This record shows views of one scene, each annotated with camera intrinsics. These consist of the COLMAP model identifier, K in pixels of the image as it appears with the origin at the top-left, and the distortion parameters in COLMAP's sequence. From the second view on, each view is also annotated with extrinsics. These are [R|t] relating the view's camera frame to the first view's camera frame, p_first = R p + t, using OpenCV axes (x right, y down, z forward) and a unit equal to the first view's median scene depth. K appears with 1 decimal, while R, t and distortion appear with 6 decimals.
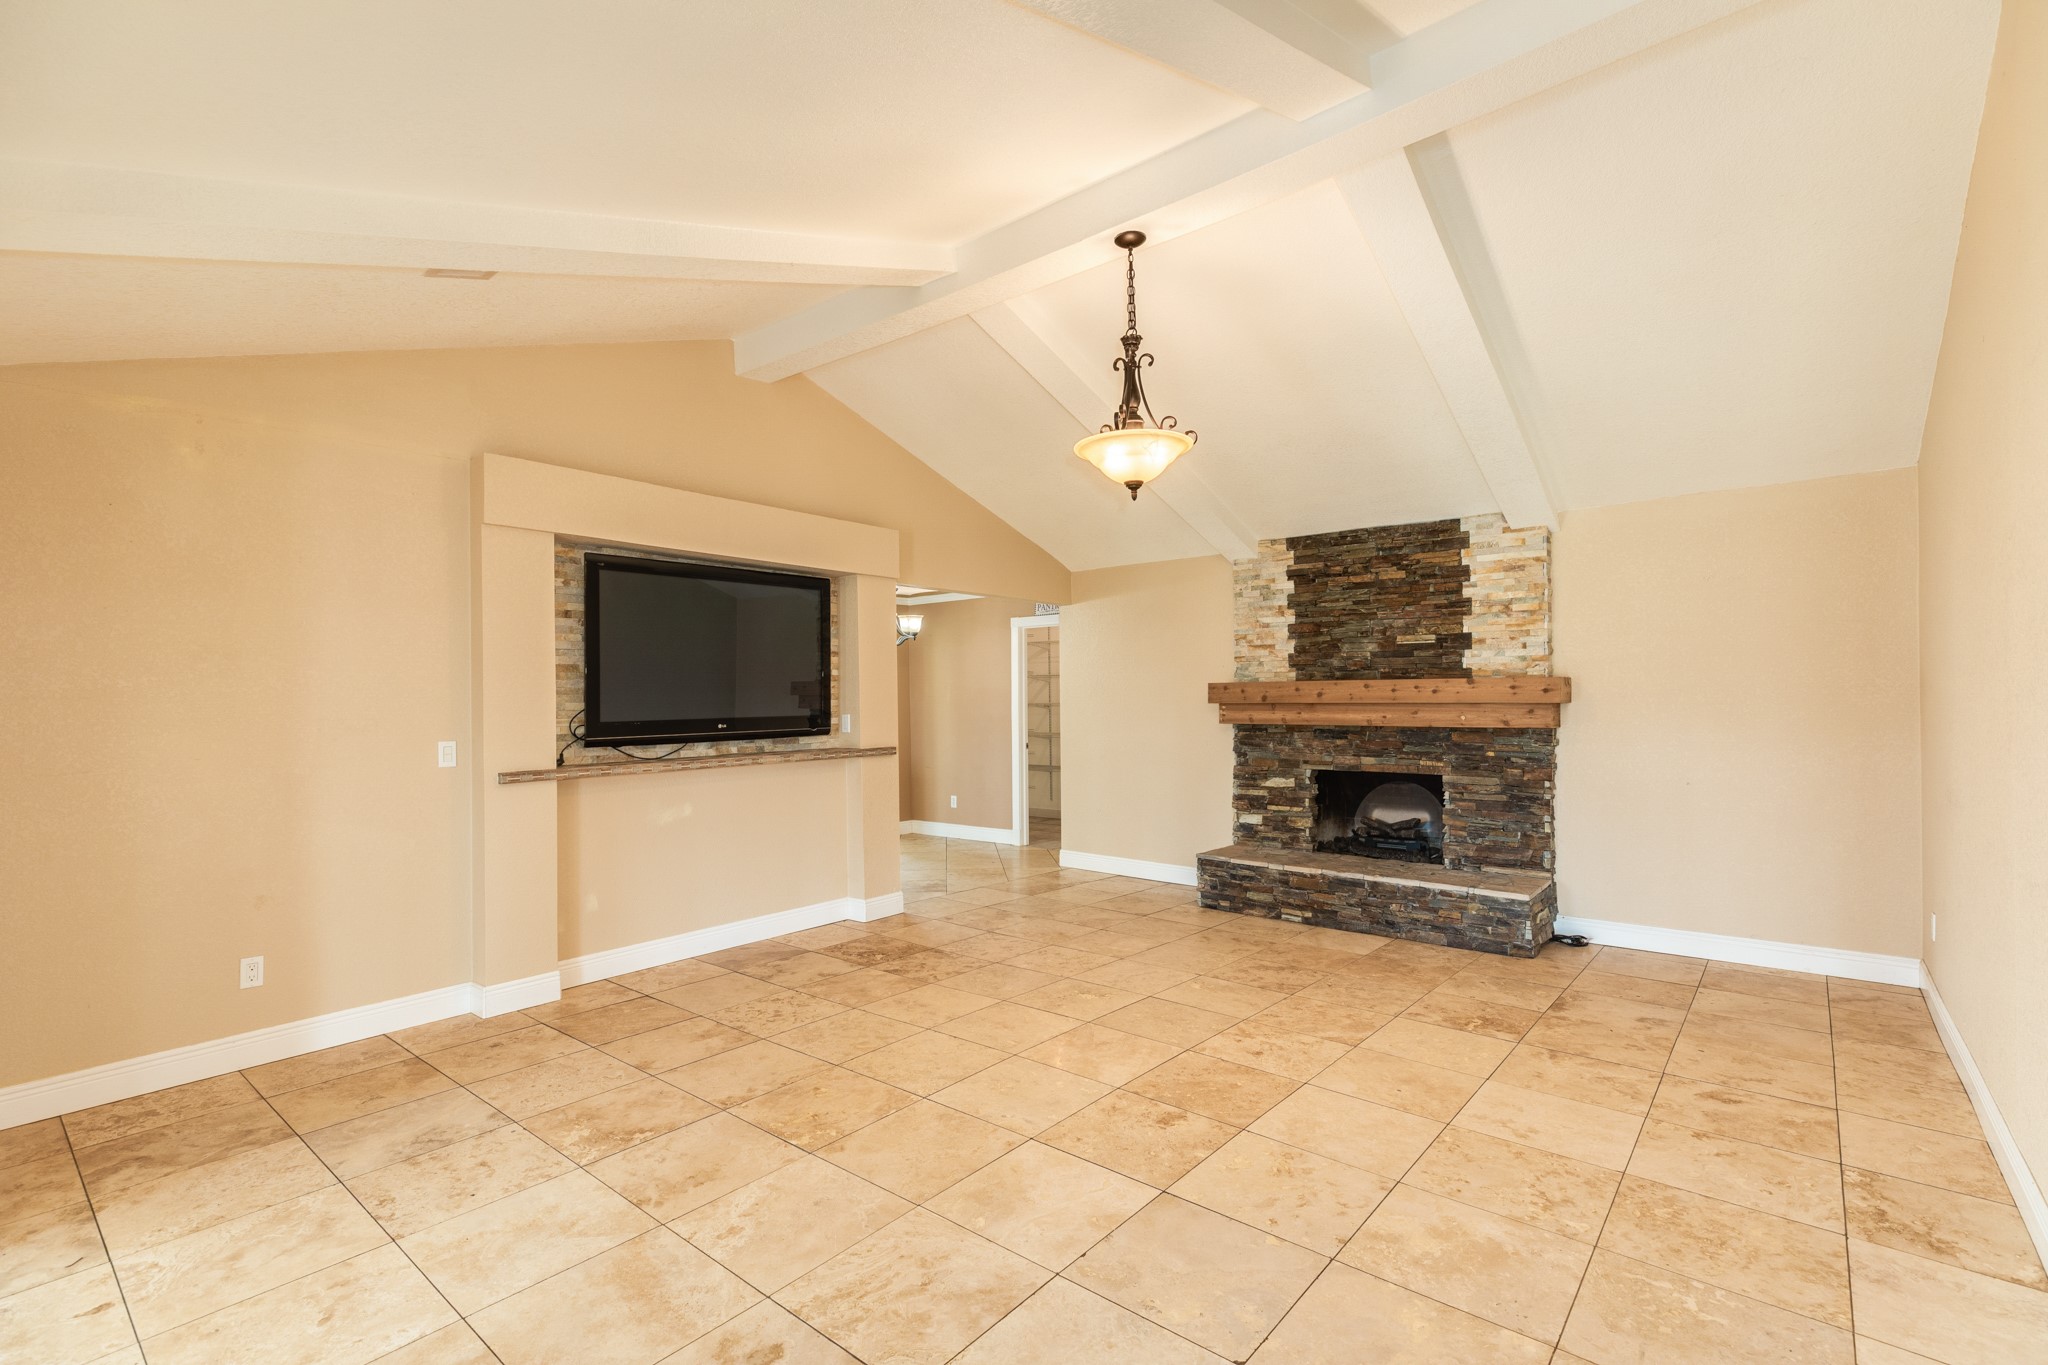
lens RADIAL K [[914.8, 0, 1017.1], [0, 914.8, 683.4], [0, 0, 1]] dist [0.005459, 0.000364]
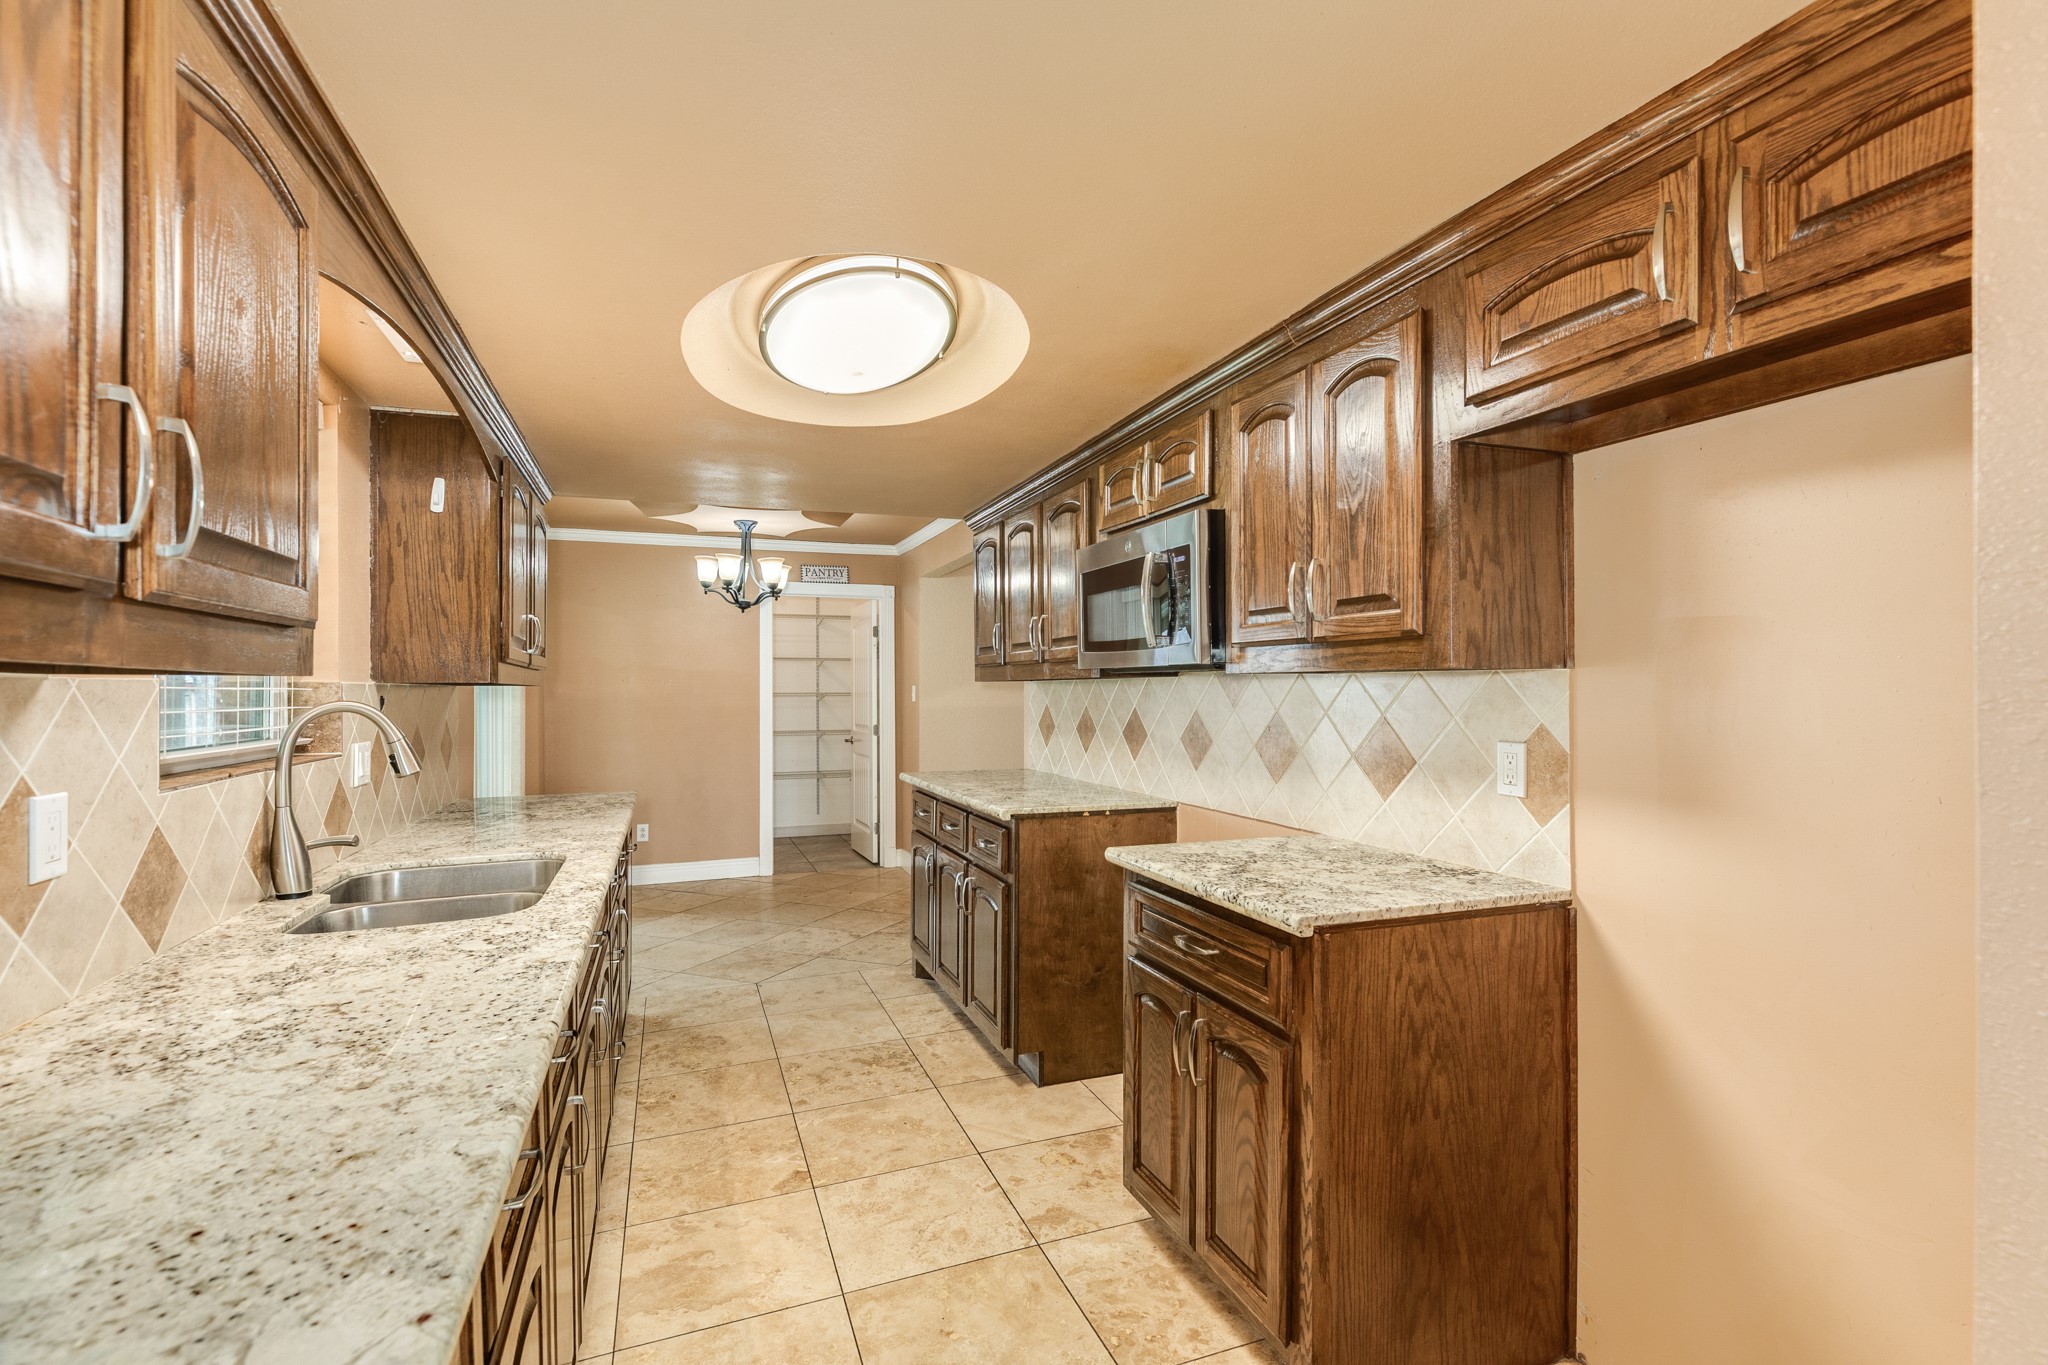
lens RADIAL K [[914.8, 0, 1031.0], [0, 914.8, 690.6], [0, 0, 1]] dist [0.005459, 0.000364]
pose [[0.477987, 0.009963, 0.878311, -1.150095], [-0.013092, 0.999905, -0.004217, 0.039480], [-0.878270, -0.009483, 0.478072, 0.863650]]
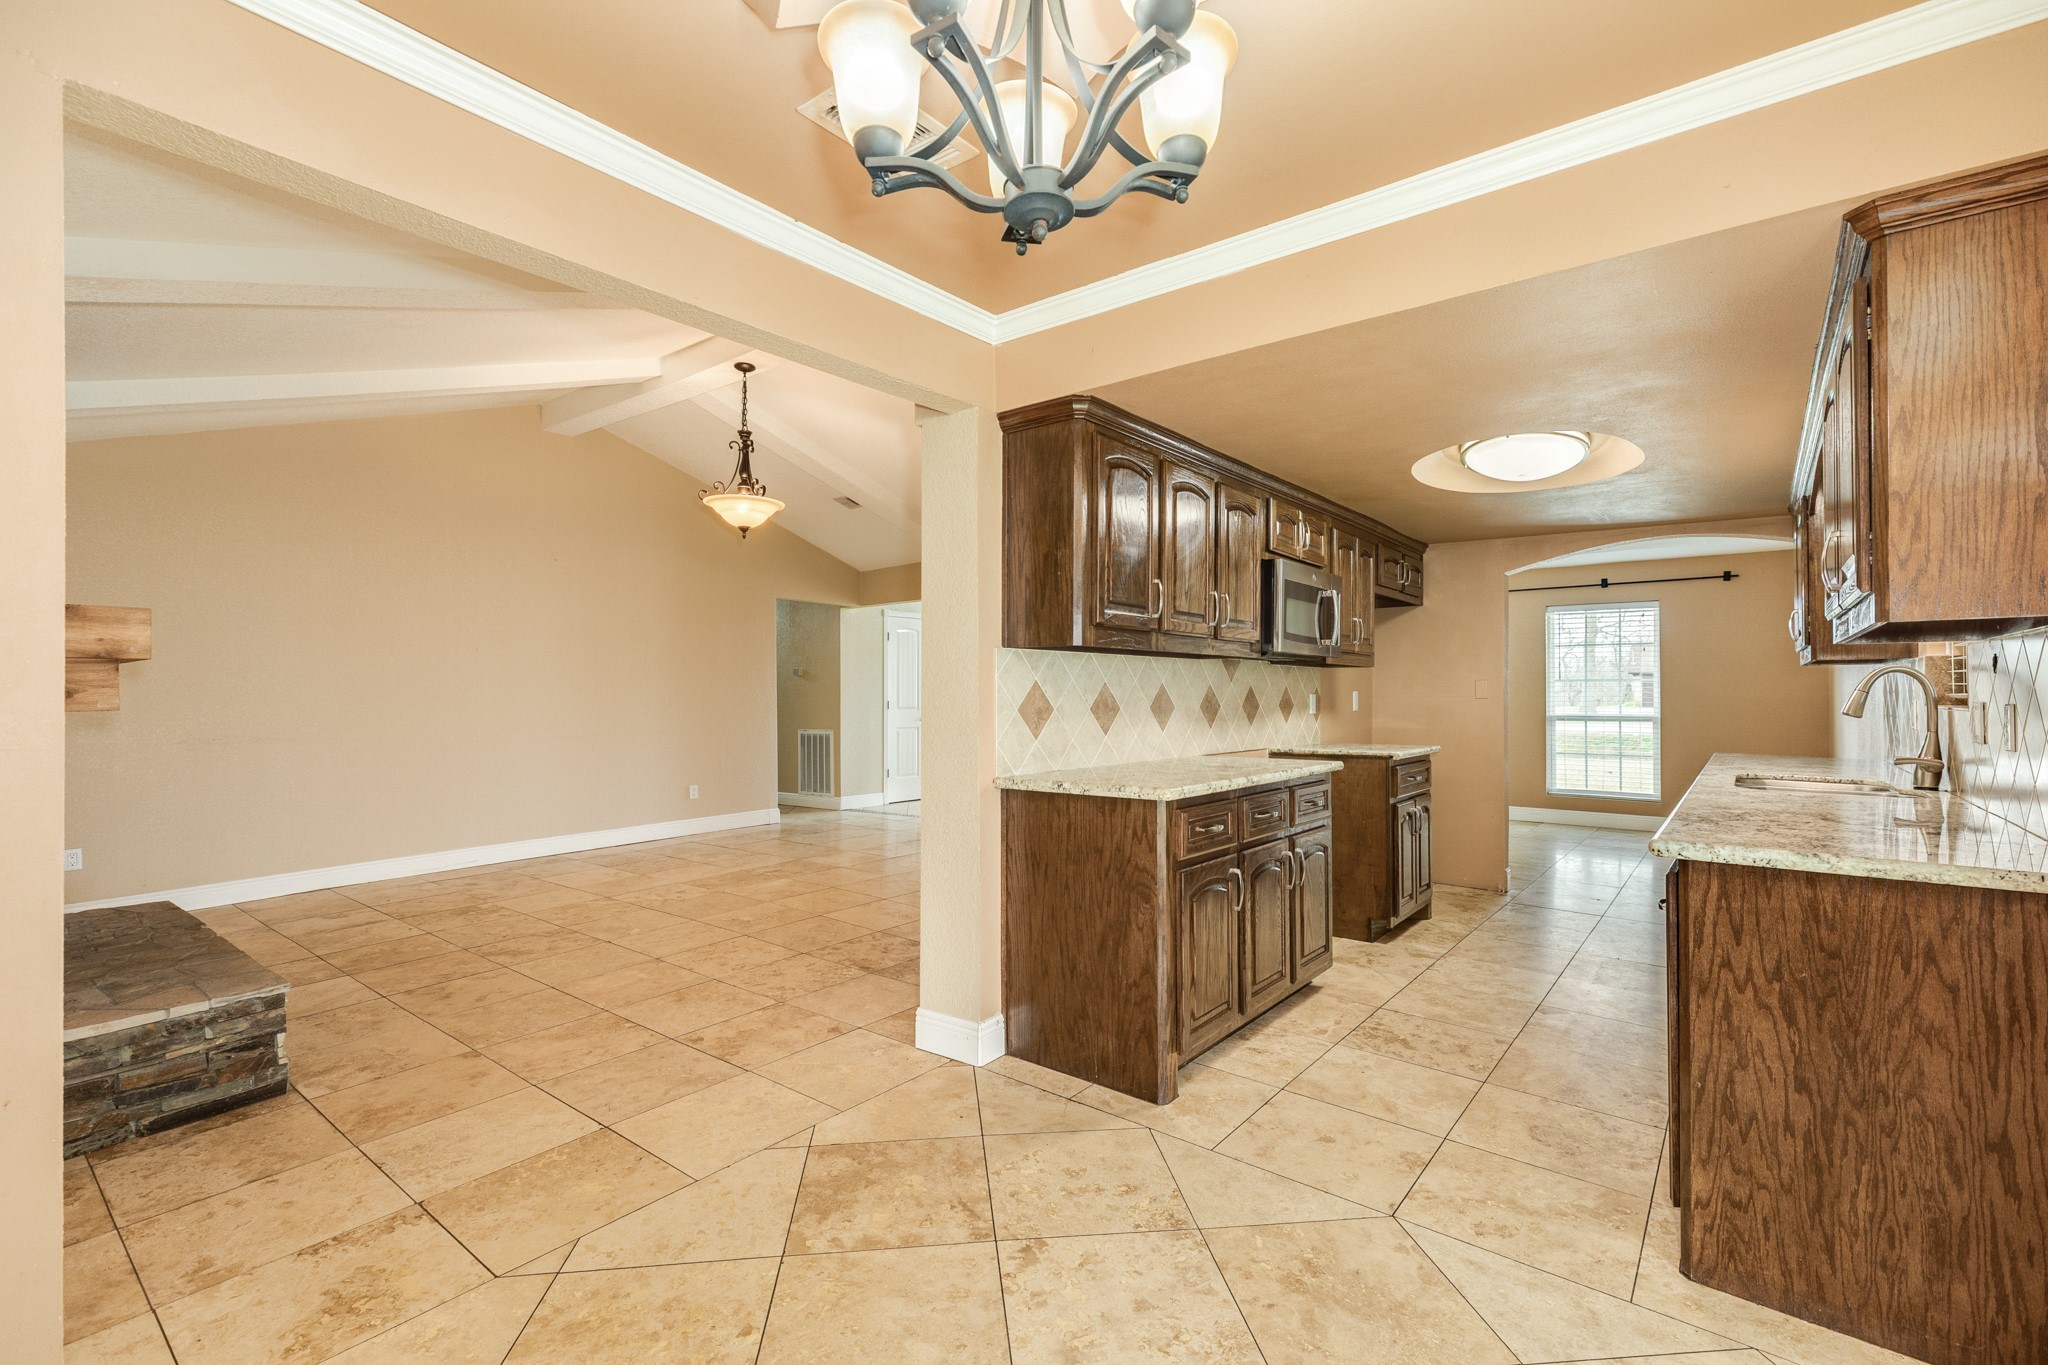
lens RADIAL K [[914.8, 0, 1018.6], [0, 914.8, 684.5], [0, 0, 1]] dist [0.005459, 0.000364]
pose [[-0.999593, 0.015492, -0.023936, -0.234284], [0.016132, 0.999511, -0.026771, 0.072683], [0.023509, -0.027146, -0.999355, 2.065337]]
